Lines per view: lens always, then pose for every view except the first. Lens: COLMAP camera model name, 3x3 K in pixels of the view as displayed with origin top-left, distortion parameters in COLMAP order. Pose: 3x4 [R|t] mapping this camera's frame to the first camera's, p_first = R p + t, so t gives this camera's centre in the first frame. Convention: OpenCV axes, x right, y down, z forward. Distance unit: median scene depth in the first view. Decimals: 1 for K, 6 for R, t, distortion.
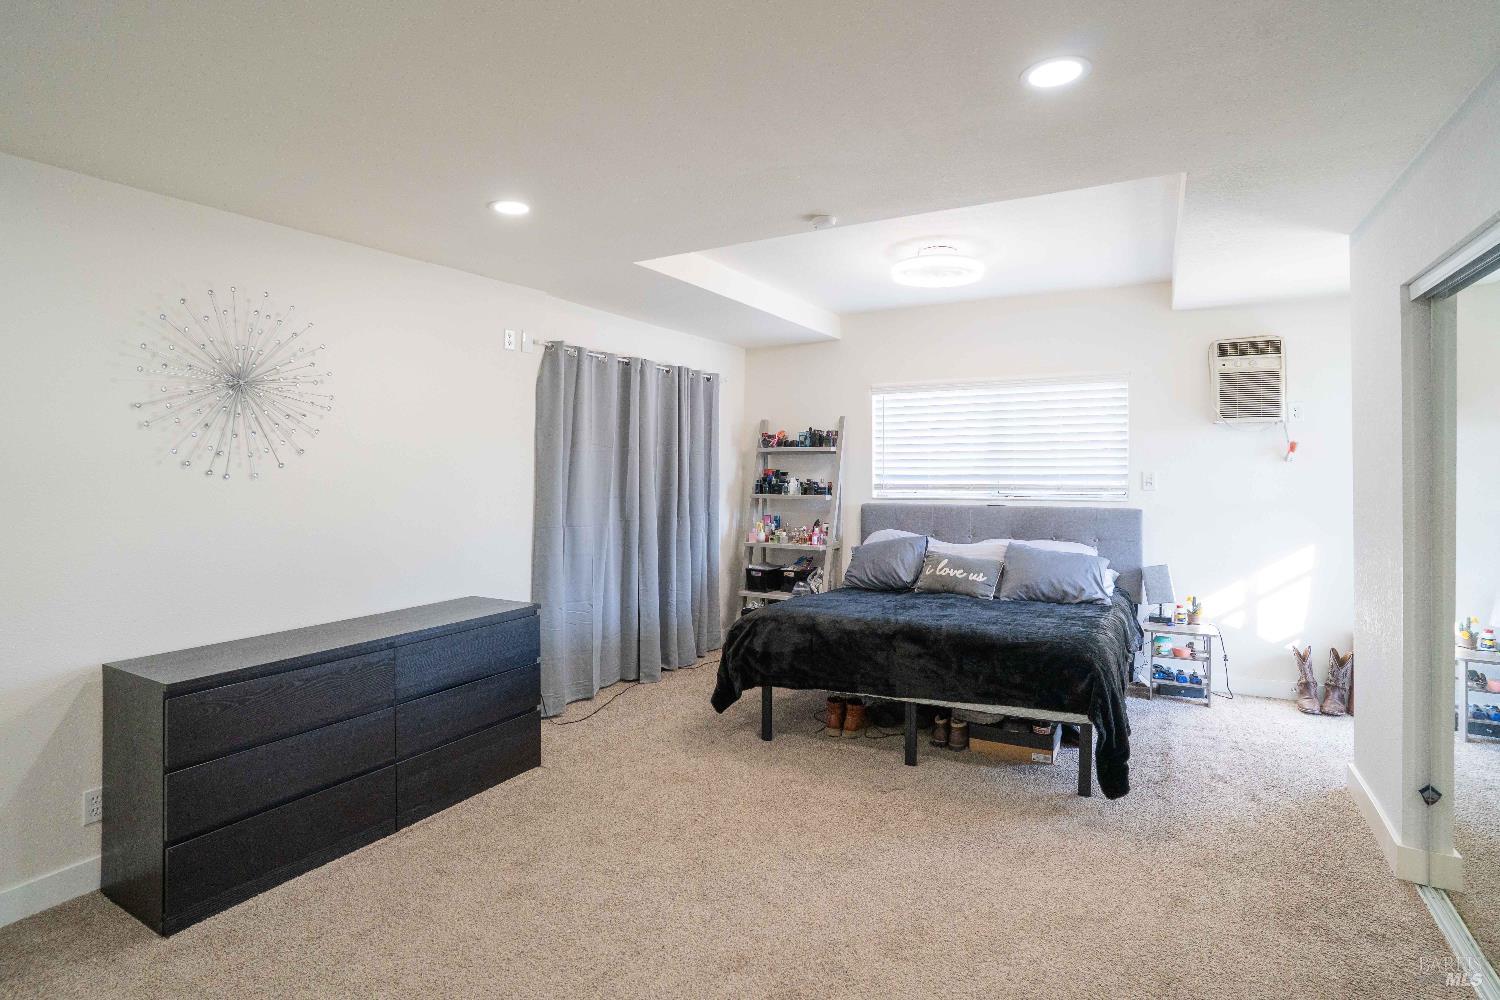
lens RADIAL K [[767.1, 0, 713.2], [0, 767.1, 464.7], [0, 0, 1]] dist [-0.038756, 0.014170]
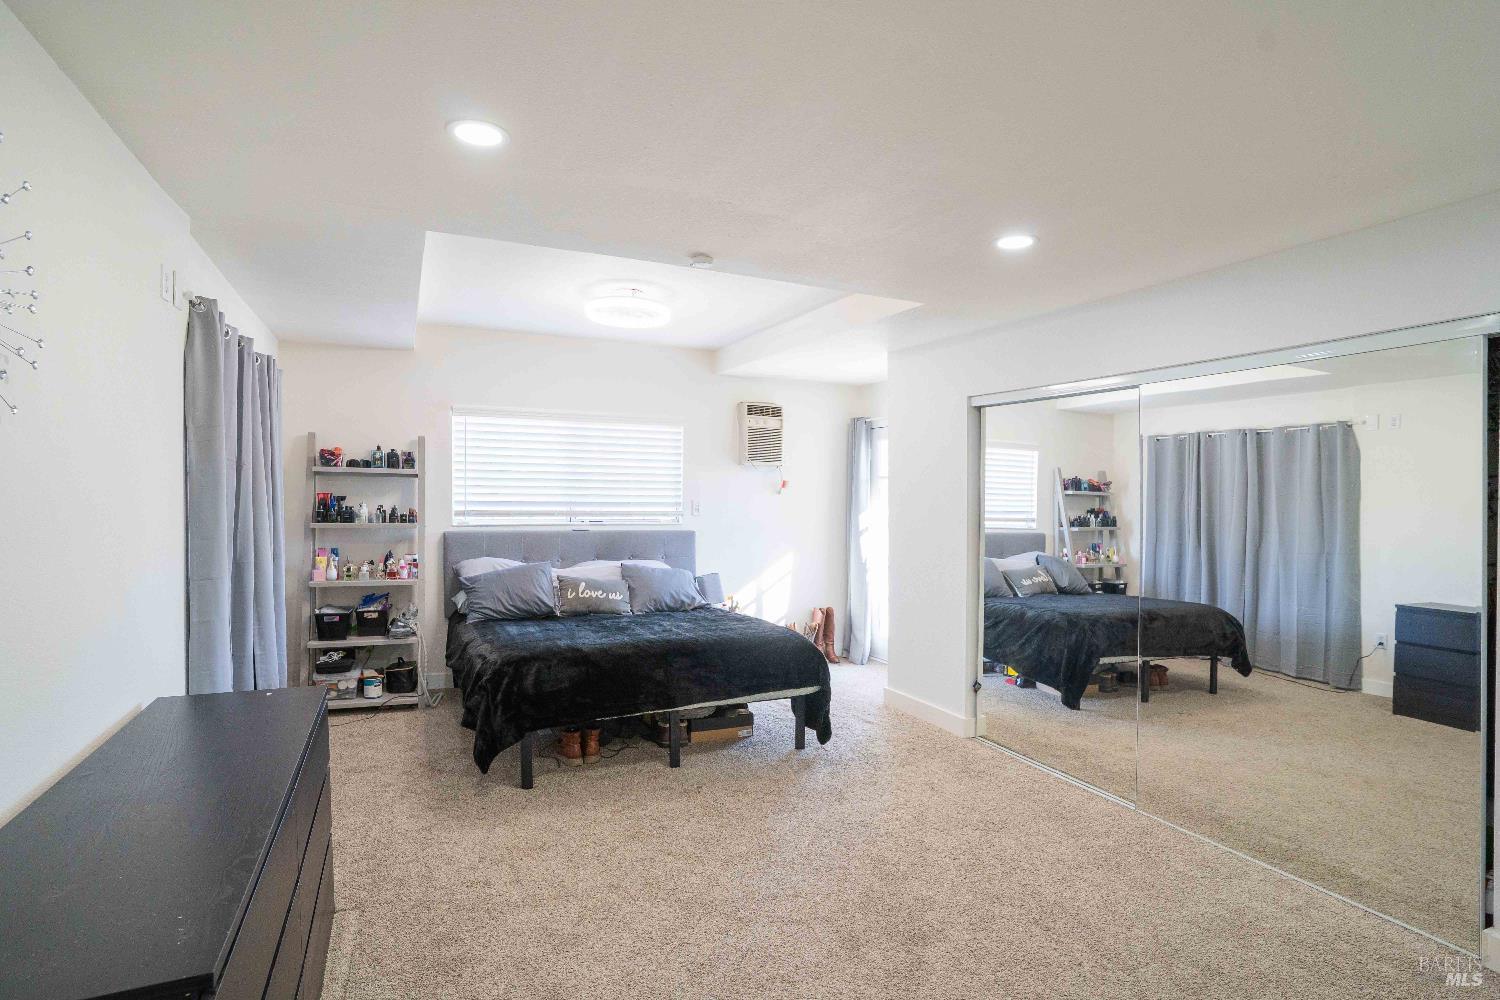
lens RADIAL K [[767.1, 0, 741.3], [0, 767.1, 501.1], [0, 0, 1]] dist [-0.038756, 0.014170]
pose [[0.594164, 0.004739, 0.804330, -0.427078], [-0.021370, 0.999723, 0.009896, -0.004049], [-0.804060, -0.023068, 0.594101, 0.199269]]
